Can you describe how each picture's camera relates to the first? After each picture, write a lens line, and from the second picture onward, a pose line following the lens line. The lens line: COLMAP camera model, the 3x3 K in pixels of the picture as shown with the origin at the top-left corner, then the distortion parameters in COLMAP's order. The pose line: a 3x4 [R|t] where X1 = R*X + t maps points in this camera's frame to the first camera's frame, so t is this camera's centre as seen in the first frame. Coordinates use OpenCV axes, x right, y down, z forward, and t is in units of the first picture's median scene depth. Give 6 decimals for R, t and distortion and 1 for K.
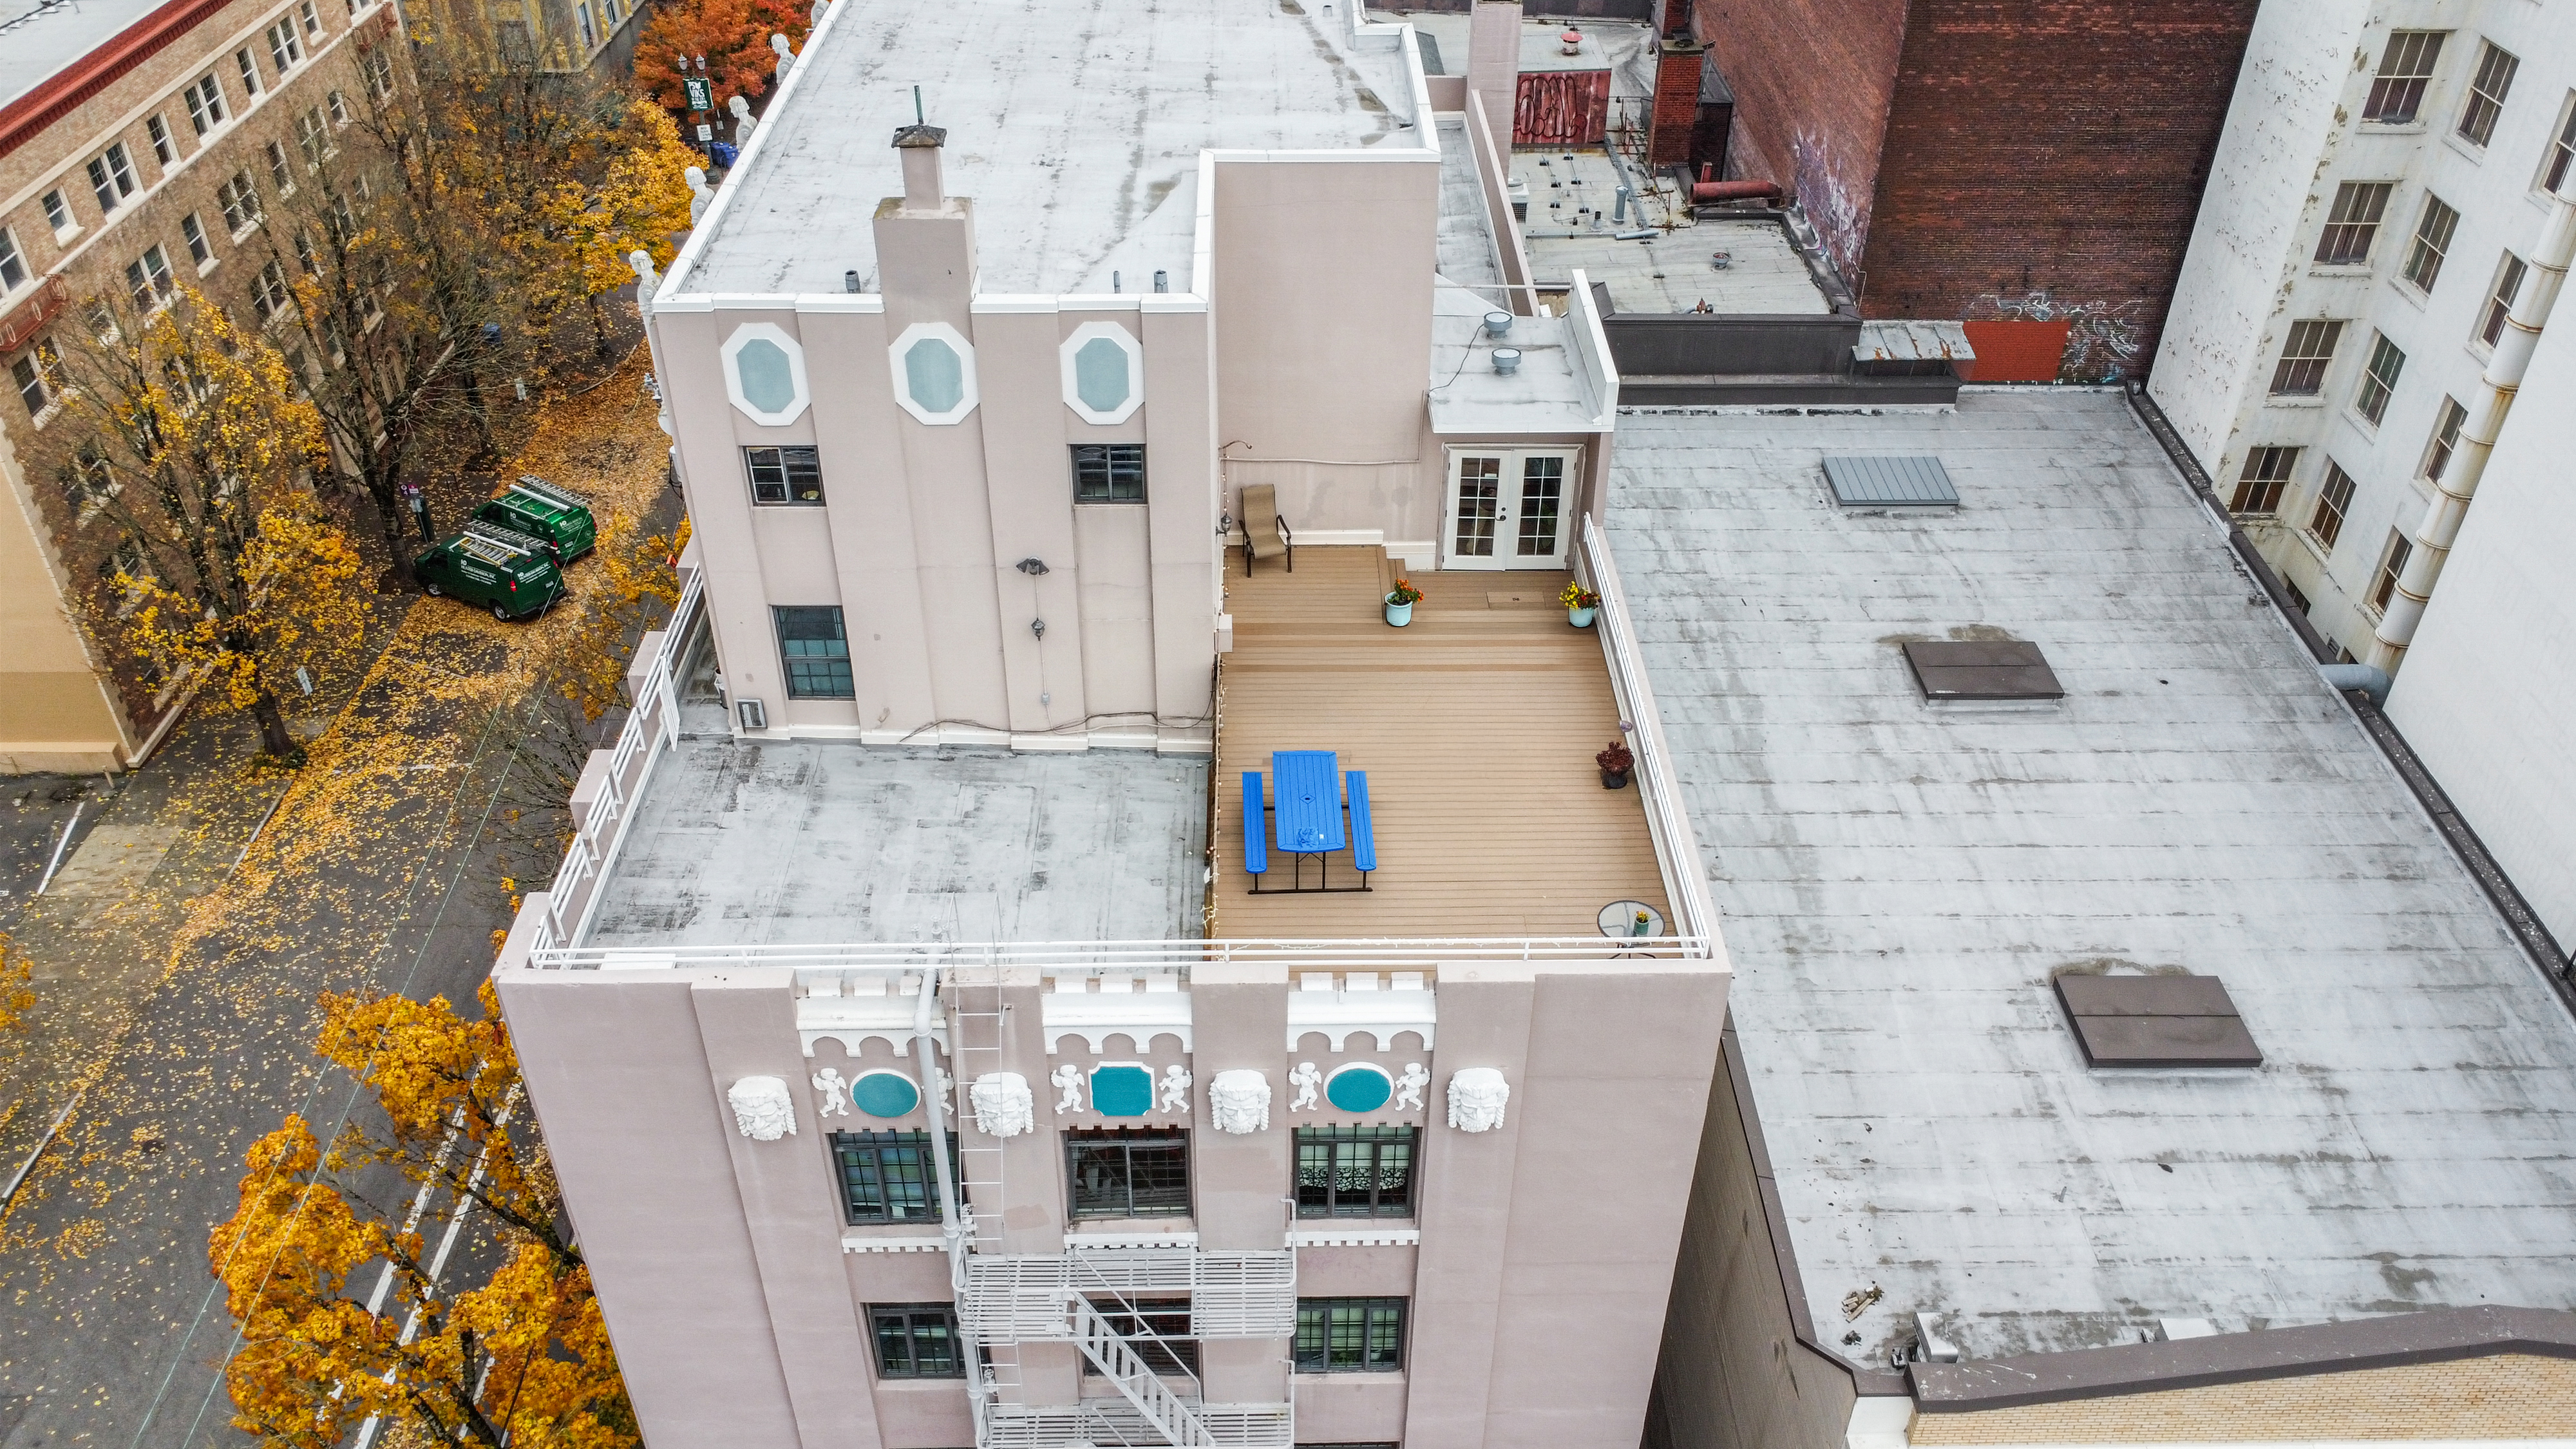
lens RADIAL K [[1933.0, 0, 1290.3], [0, 1933.0, 730.2], [0, 0, 1]] dist [0.005682, -0.008605]
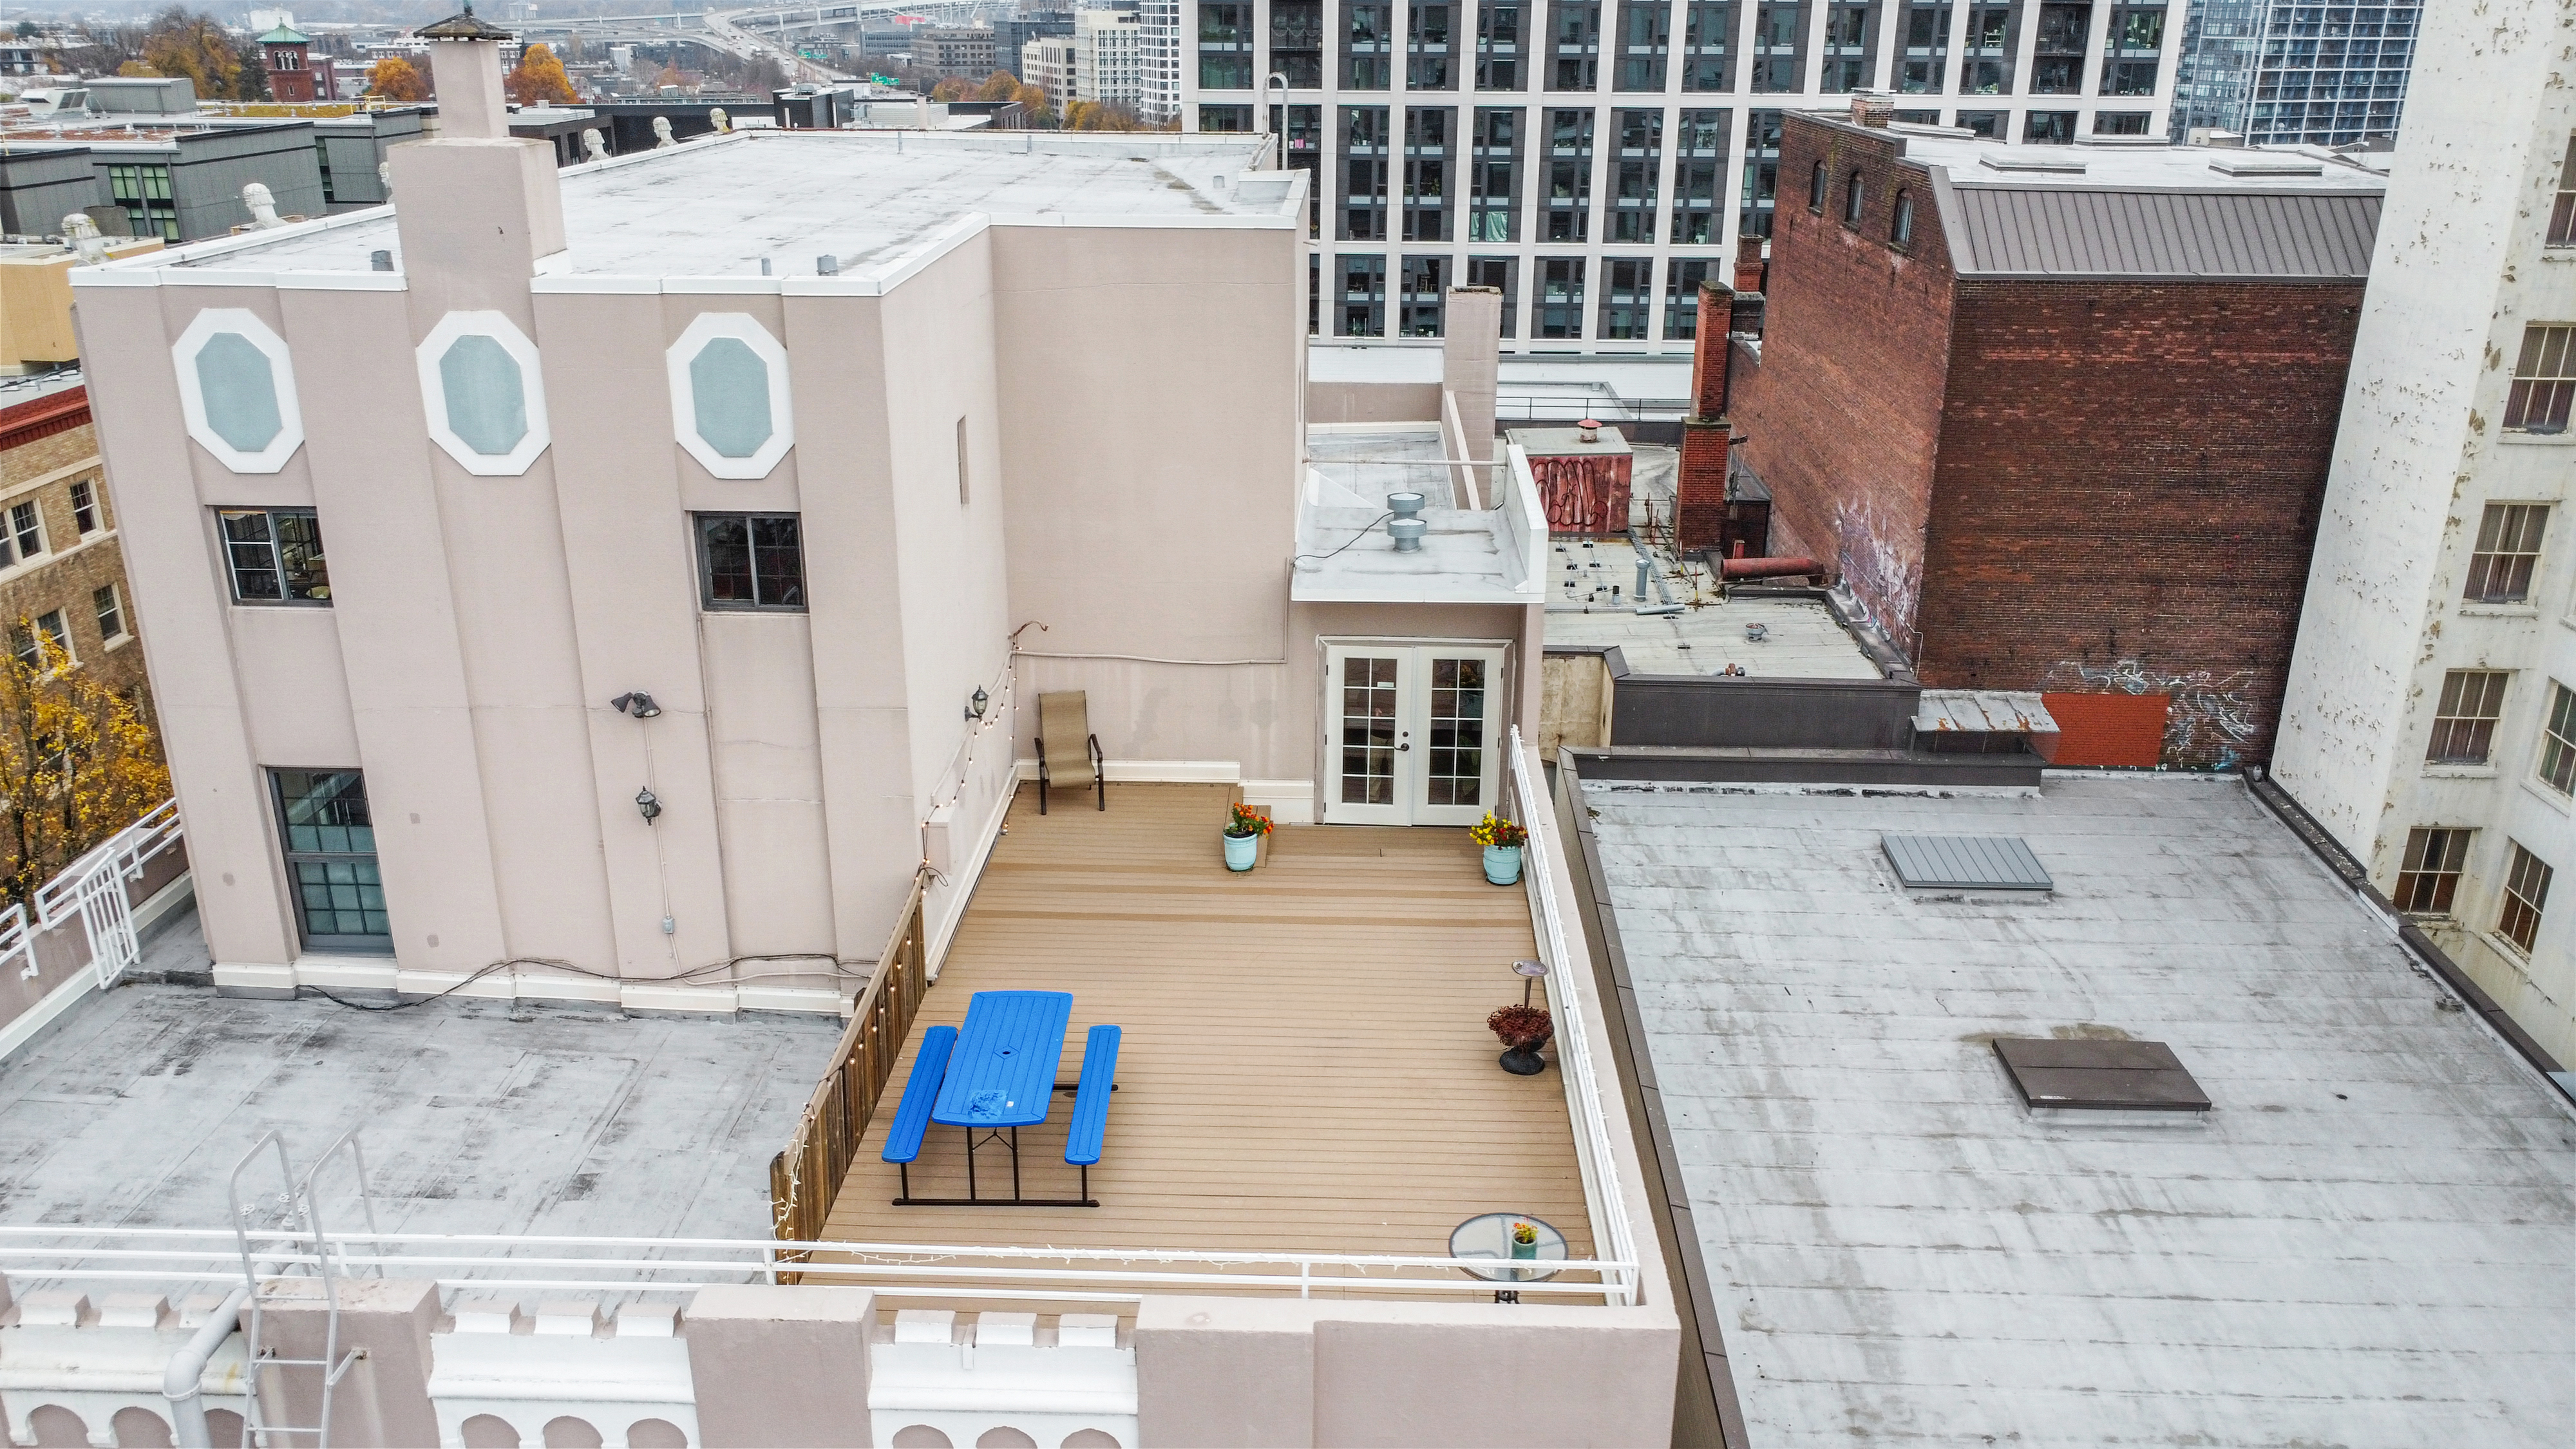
lens RADIAL K [[1932.1, 0, 1290.9], [0, 1932.1, 734.0], [0, 0, 1]] dist [0.005628, -0.007846]
pose [[0.998800, 0.016385, -0.046151, 0.071034], [-0.028228, 0.962693, -0.269119, 0.056735], [0.040019, 0.270098, 0.962001, 0.214404]]
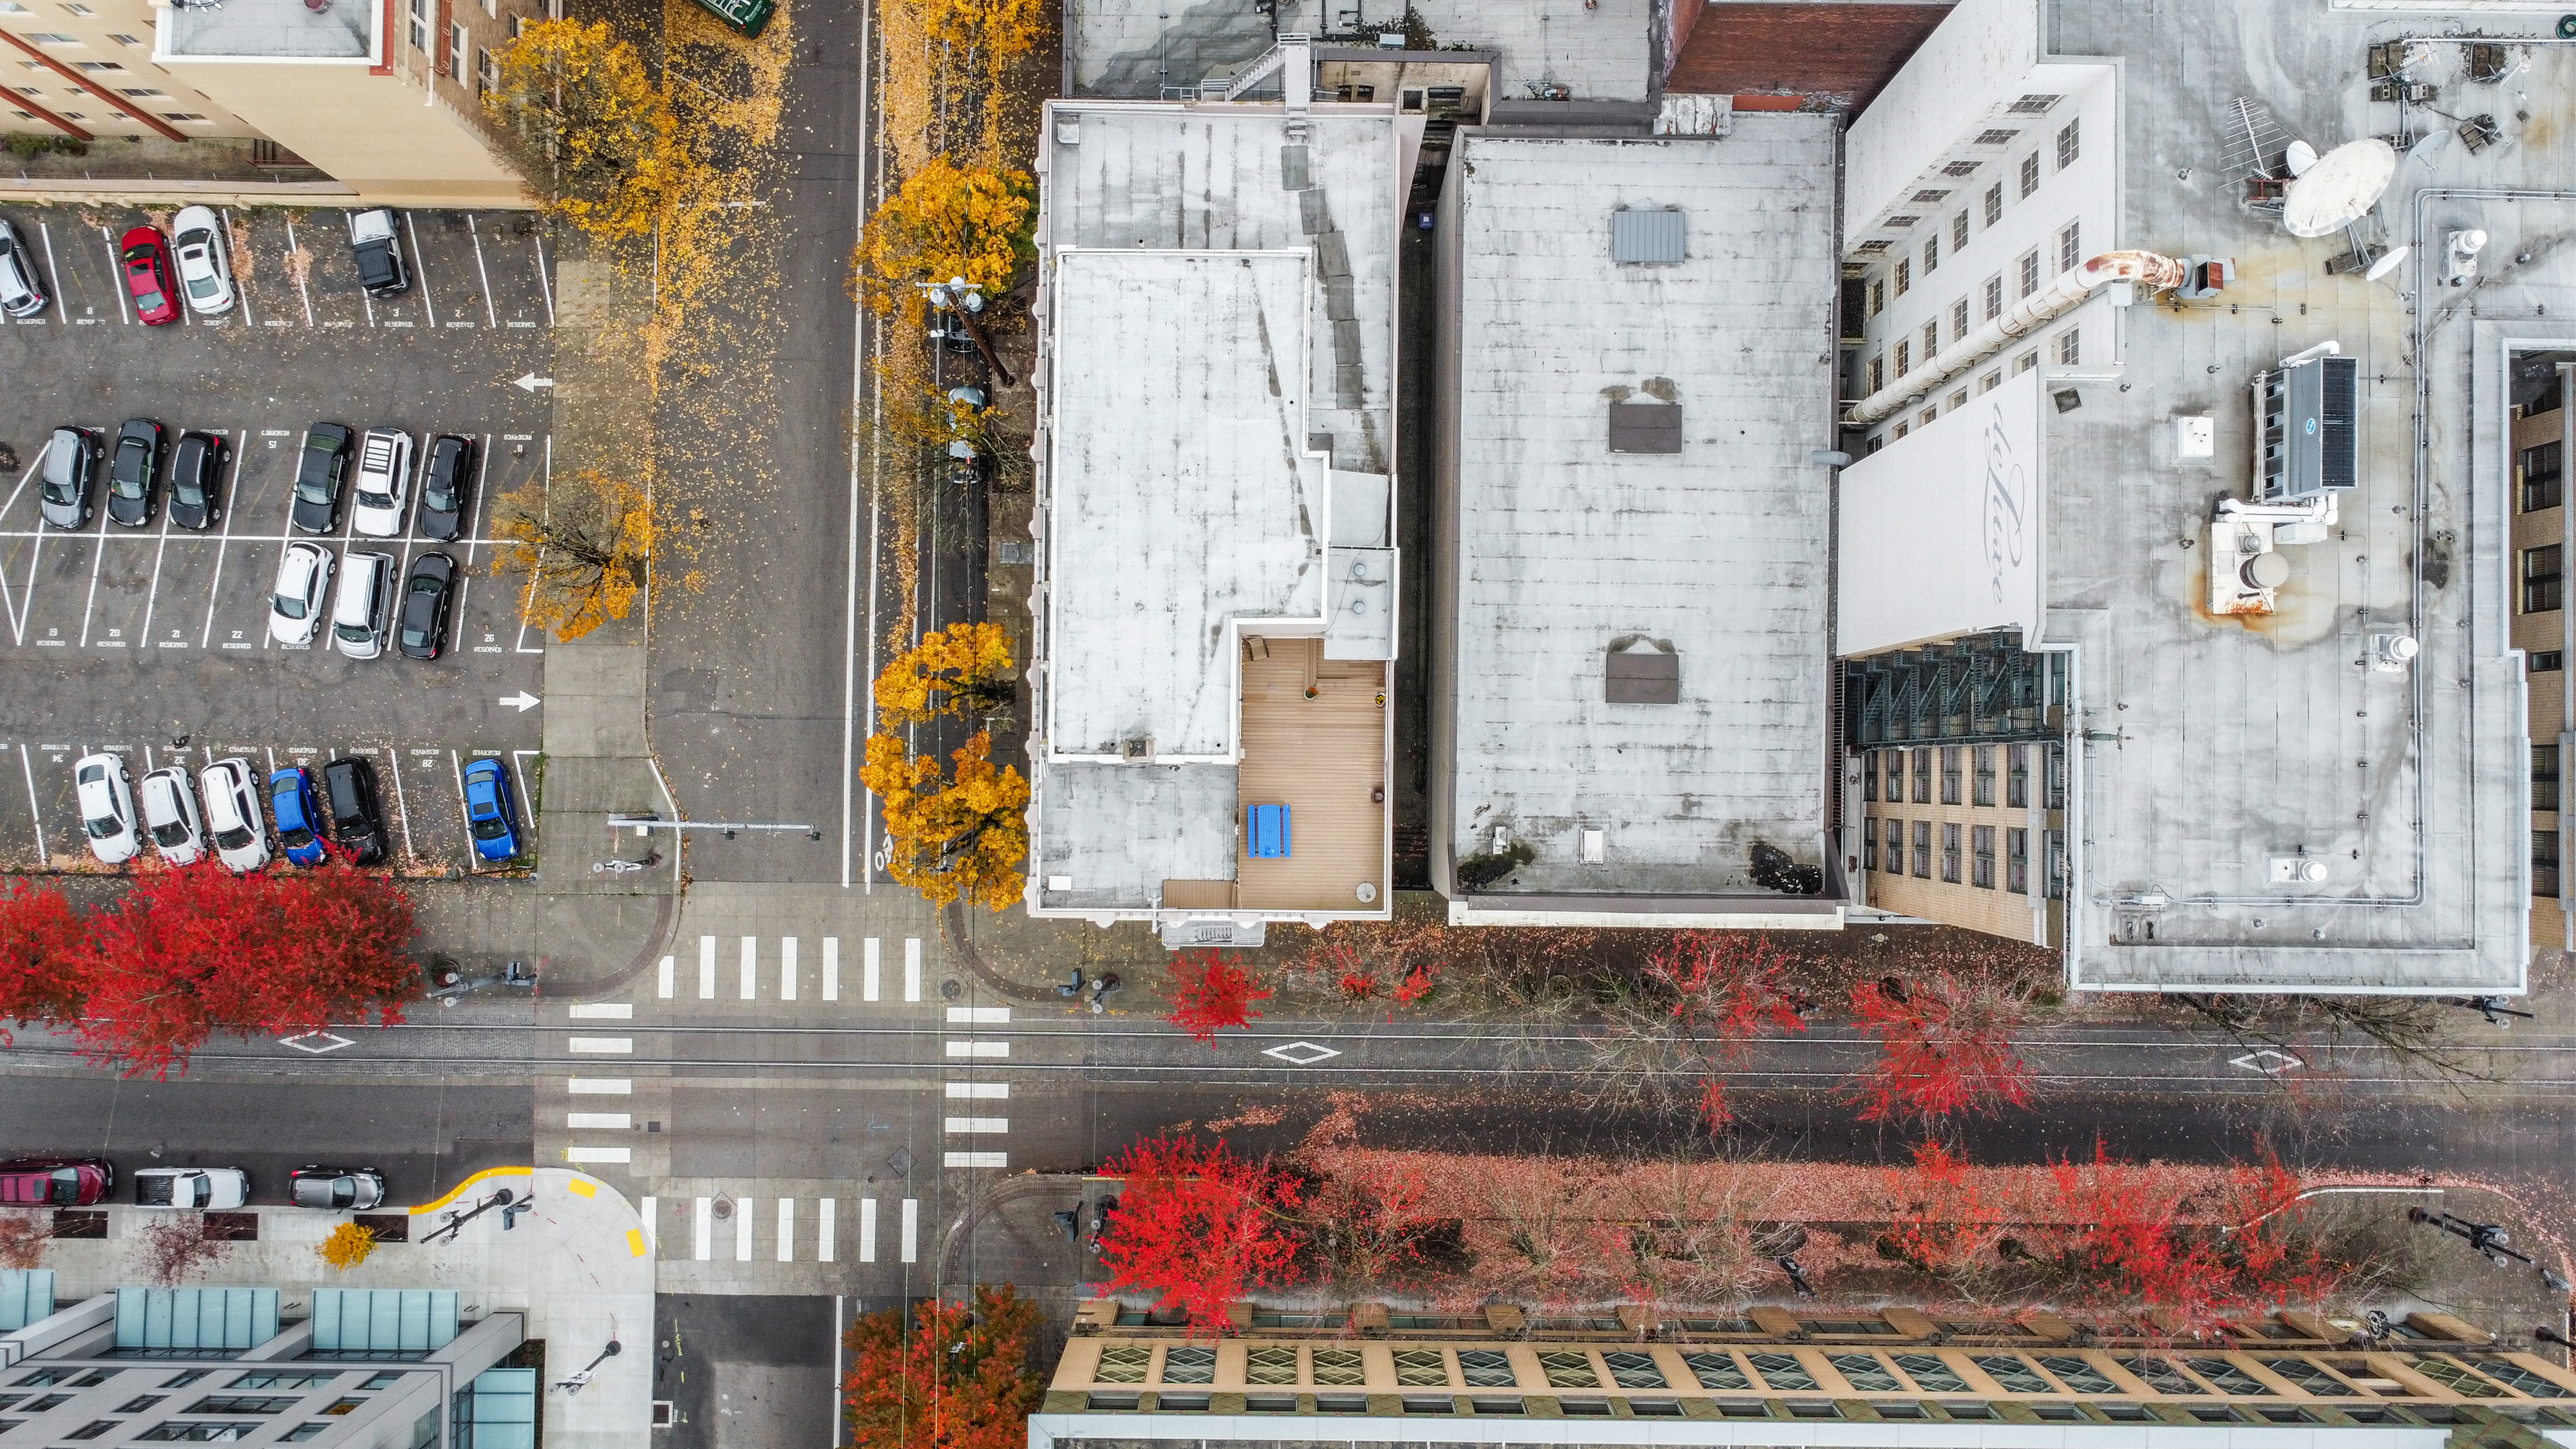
lens RADIAL K [[1932.1, 0, 1290.9], [0, 1932.1, 734.0], [0, 0, 1]] dist [0.005628, -0.007846]
pose [[0.999585, 0.028557, -0.003831, 0.028179], [-0.014450, 0.611894, 0.790808, -1.376569], [0.024927, -0.790424, 0.612053, -0.410351]]
